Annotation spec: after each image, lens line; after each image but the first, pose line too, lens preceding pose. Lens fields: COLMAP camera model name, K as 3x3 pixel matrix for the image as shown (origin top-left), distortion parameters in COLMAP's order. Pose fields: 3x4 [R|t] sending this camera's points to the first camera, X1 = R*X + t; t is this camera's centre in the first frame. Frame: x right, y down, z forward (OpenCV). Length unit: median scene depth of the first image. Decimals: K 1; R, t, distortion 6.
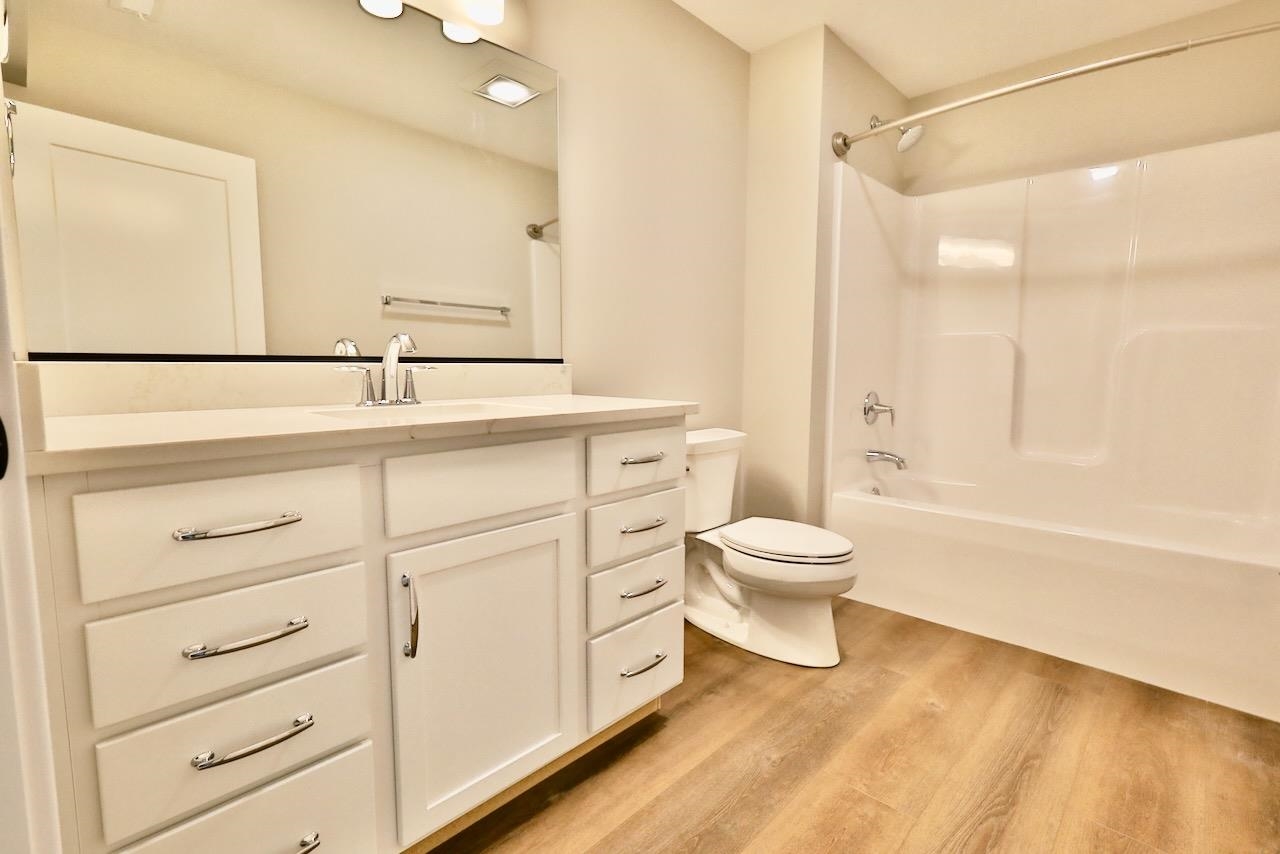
lens RADIAL K [[587.8, 0, 640.0], [0, 587.8, 427.0], [0, 0, 1]] dist [0.000312, -0.000165]
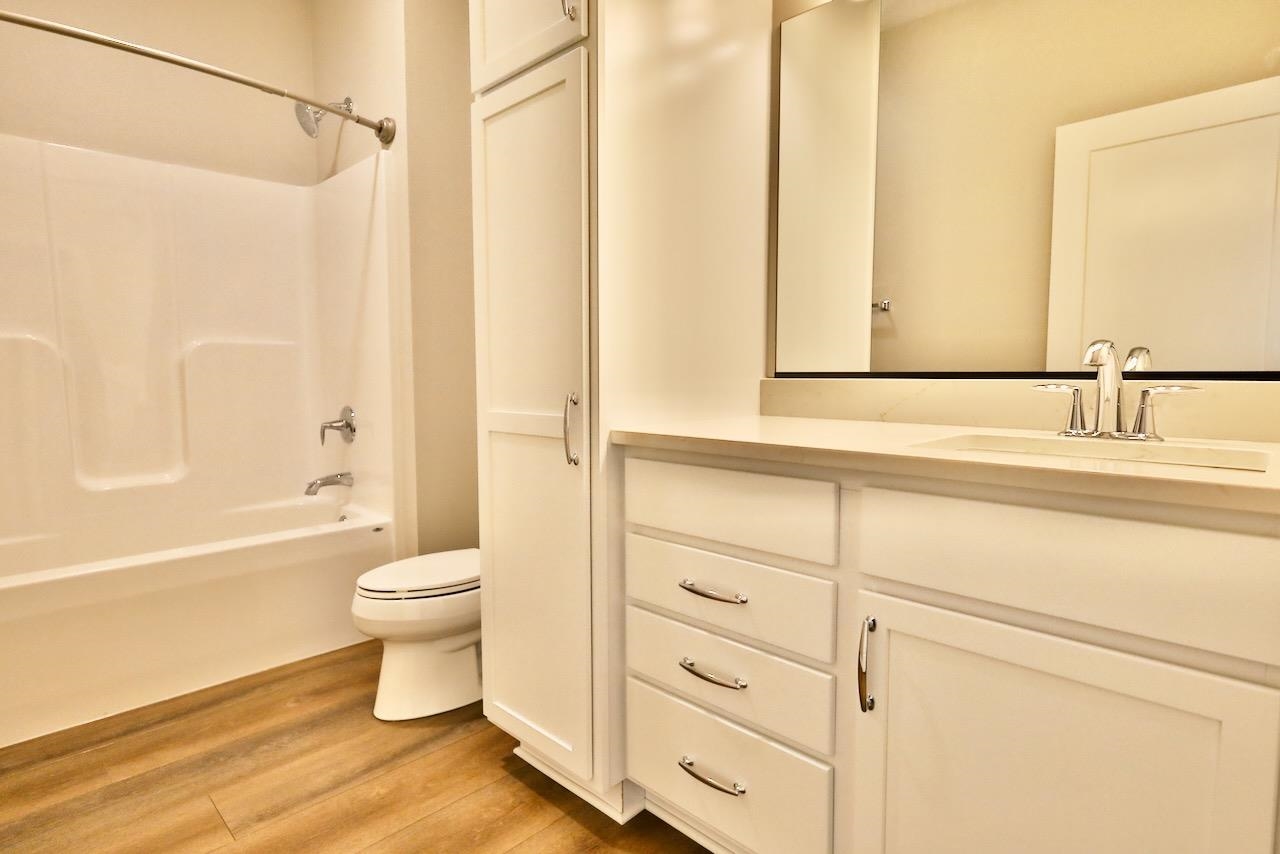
lens RADIAL K [[672.9, 0, 640.0], [0, 672.9, 427.0], [0, 0, 1]] dist [-0.001583, 0.000301]
pose [[-0.020525, 0.068552, -0.997436, 0.414008], [-0.111402, 0.991277, 0.070422, -0.045906], [0.993563, 0.112561, -0.012709, 0.443599]]
